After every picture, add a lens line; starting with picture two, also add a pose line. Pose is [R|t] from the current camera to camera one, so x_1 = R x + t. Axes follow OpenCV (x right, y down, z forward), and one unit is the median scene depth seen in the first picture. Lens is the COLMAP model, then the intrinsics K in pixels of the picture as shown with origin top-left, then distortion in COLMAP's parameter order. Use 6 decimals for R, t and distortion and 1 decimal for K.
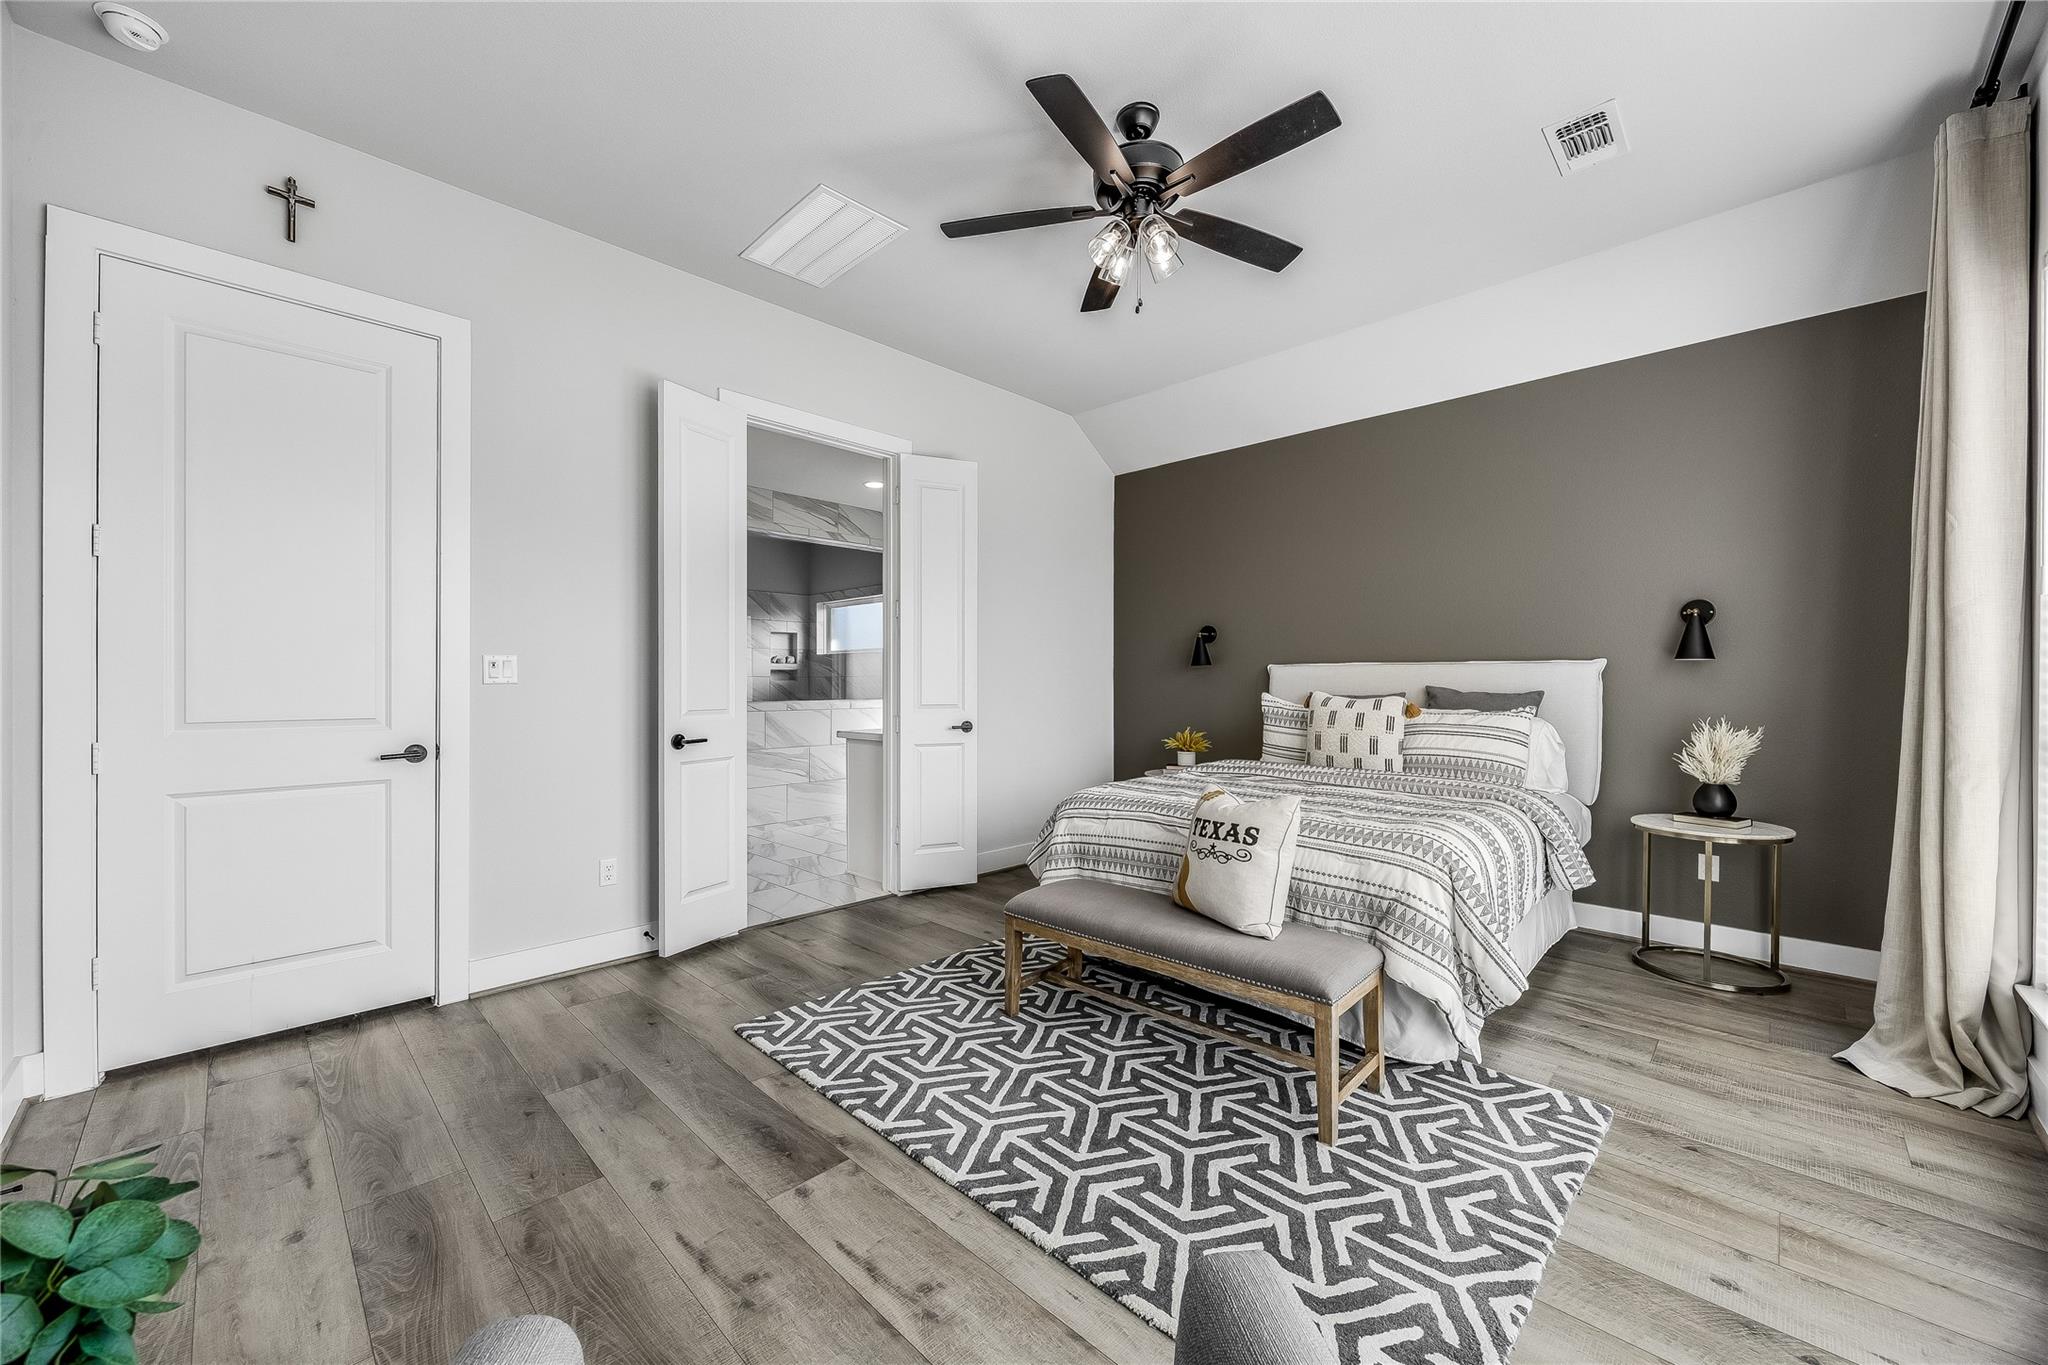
lens RADIAL K [[779.6, 0, 1017.0], [0, 779.6, 685.3], [0, 0, 1]] dist [-0.001552, 0.000047]
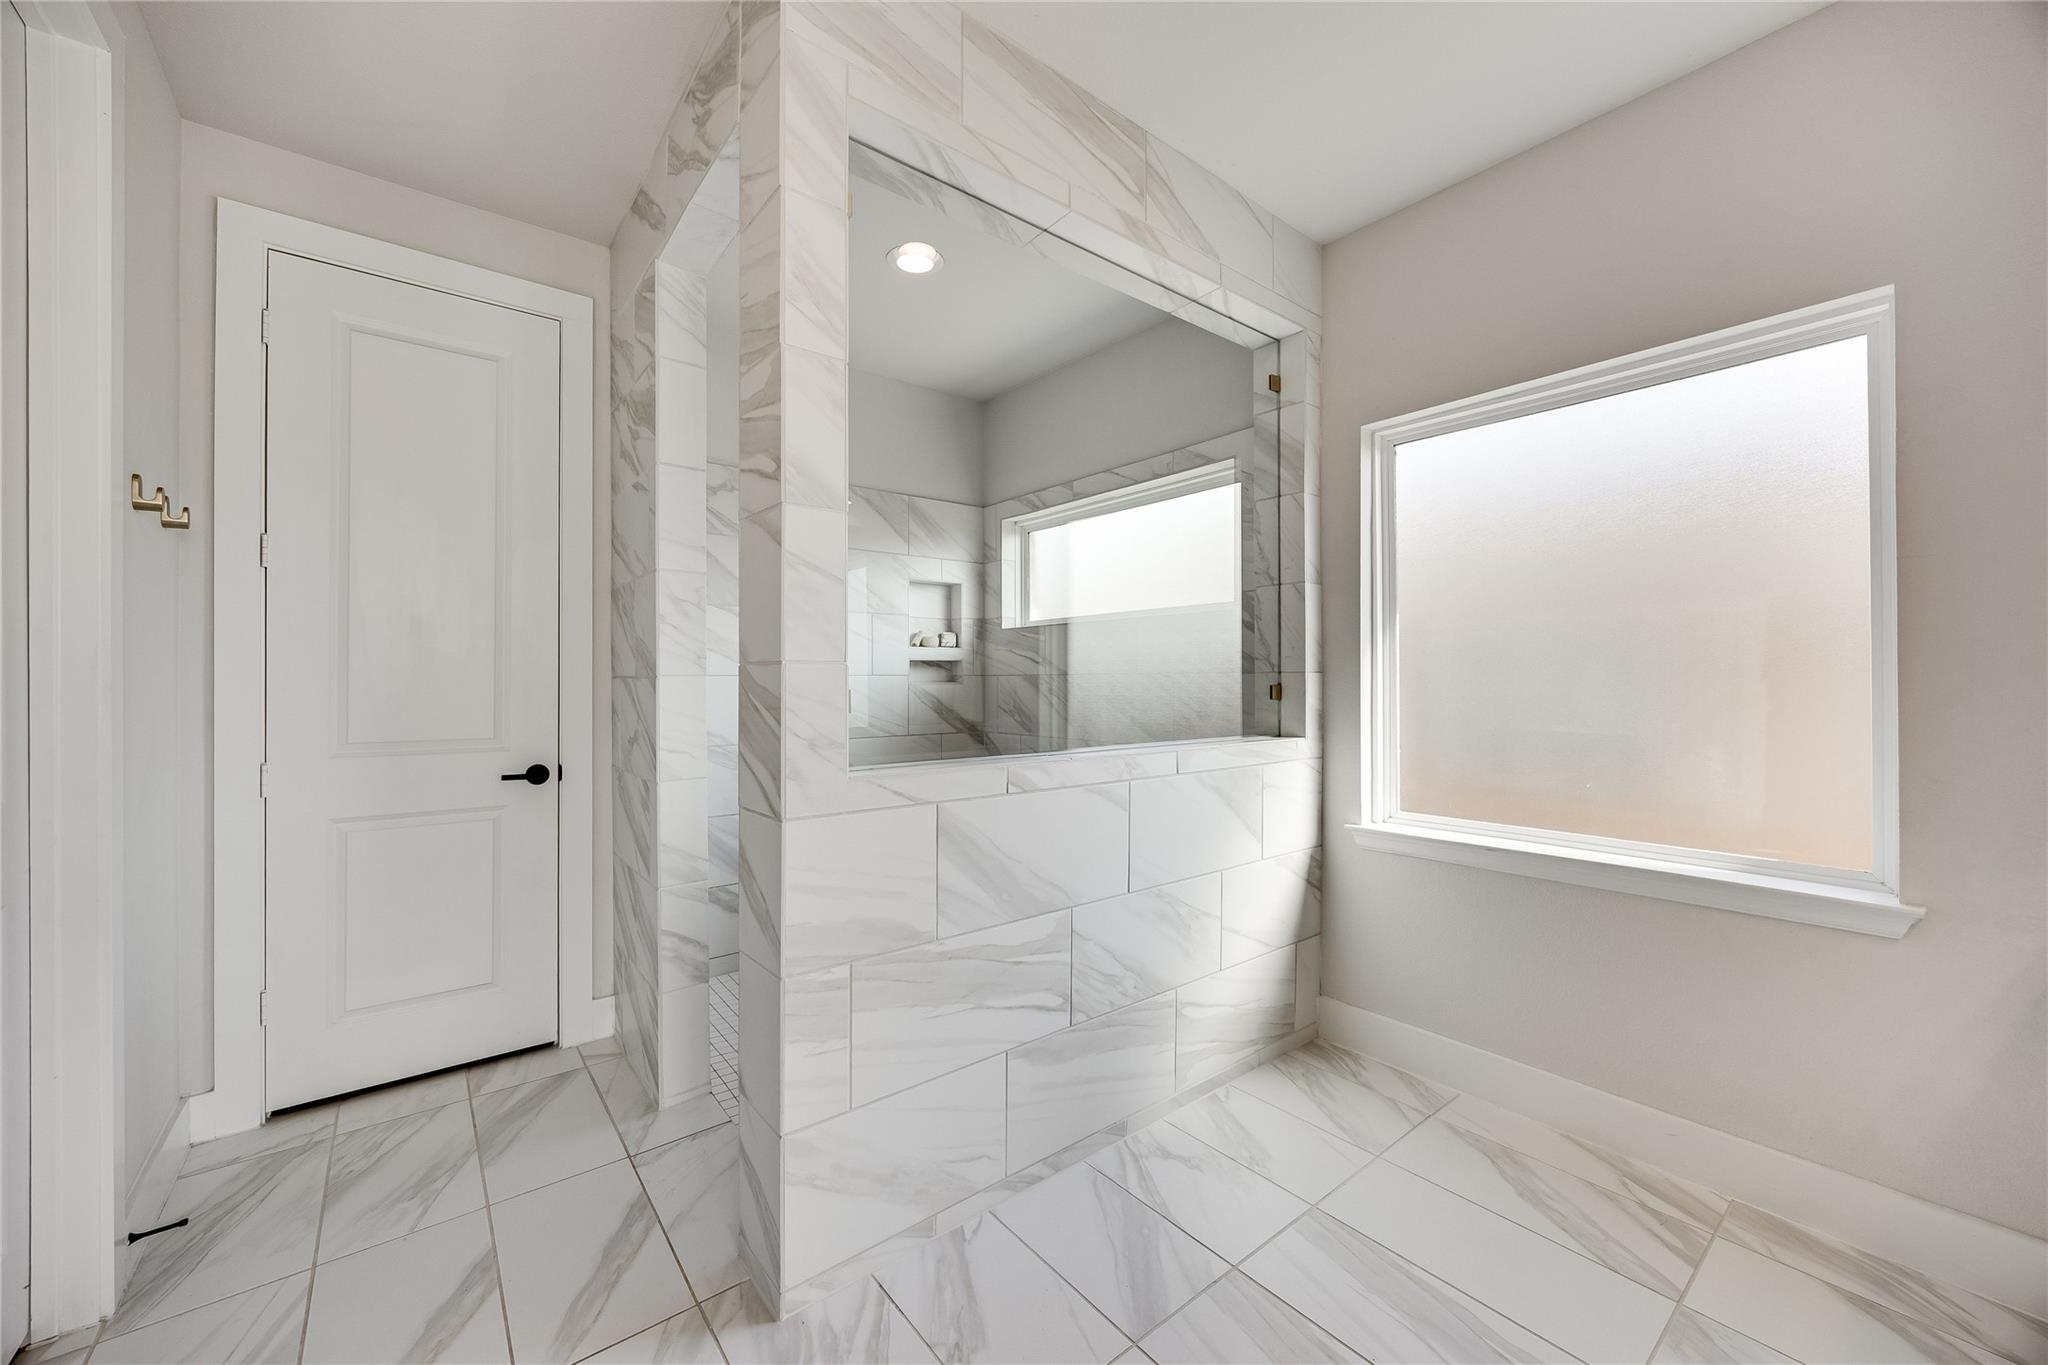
lens RADIAL K [[779.6, 0, 1017.0], [0, 779.6, 685.3], [0, 0, 1]] dist [-0.001552, 0.000047]
pose [[0.992574, -0.001835, -0.121630, -0.623649], [0.002420, 0.999986, 0.004662, -0.022746], [0.121620, -0.004922, 0.992565, 1.741029]]
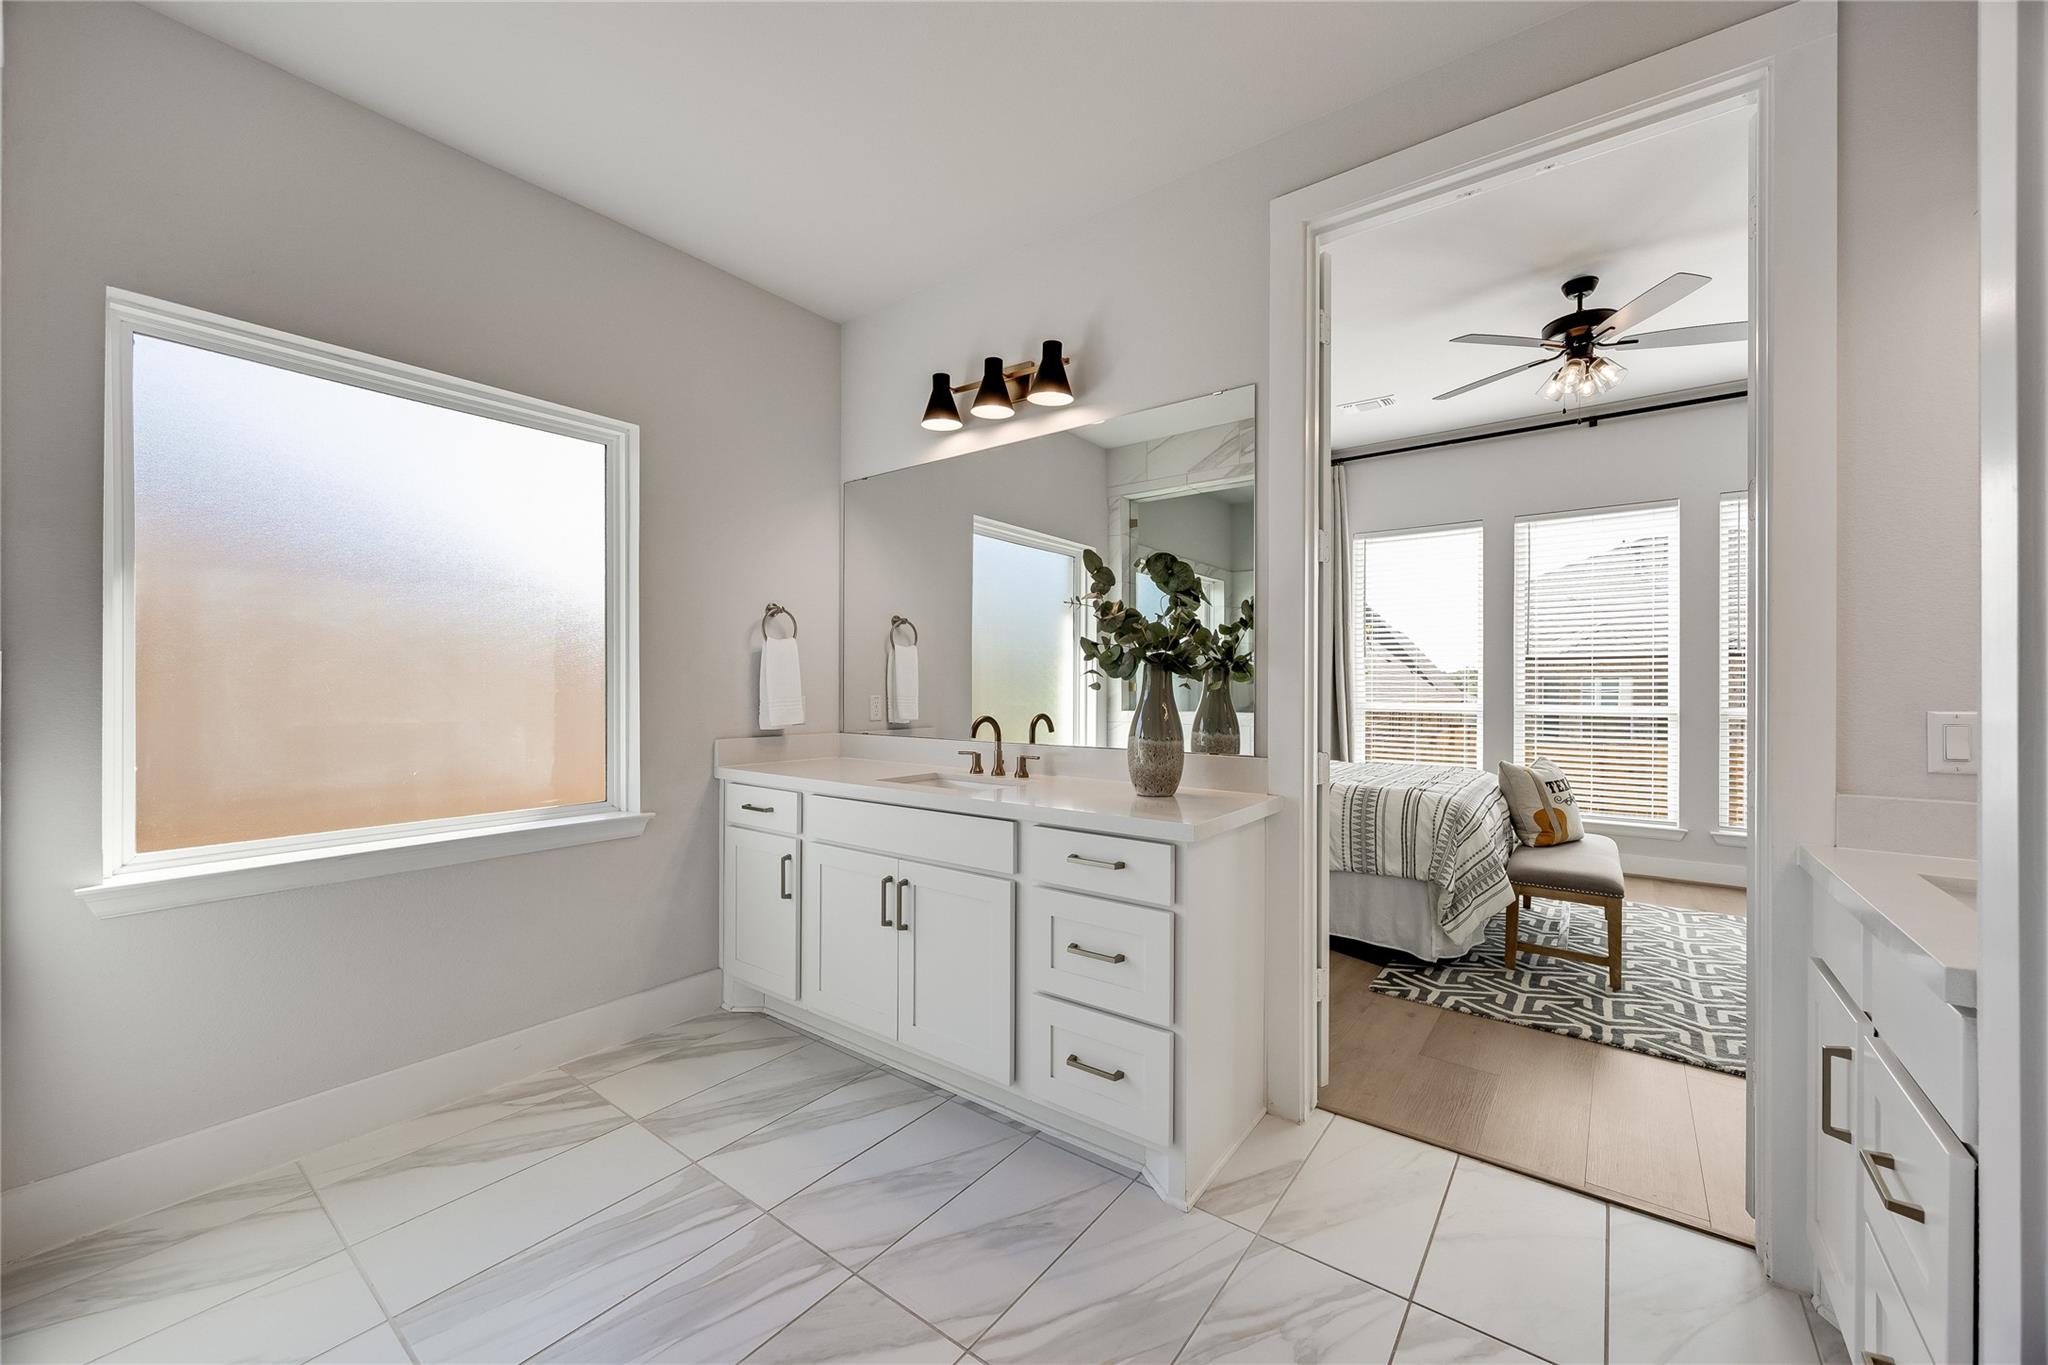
lens RADIAL K [[786.1, 0, 1025.9], [0, 786.1, 690.4], [0, 0, 1]] dist [0.005241, 0.000229]
pose [[-0.135455, -0.006510, 0.990762, -1.053950], [-0.001492, 0.999979, 0.006367, -0.009299], [-0.990782, -0.000616, -0.135461, 2.076560]]
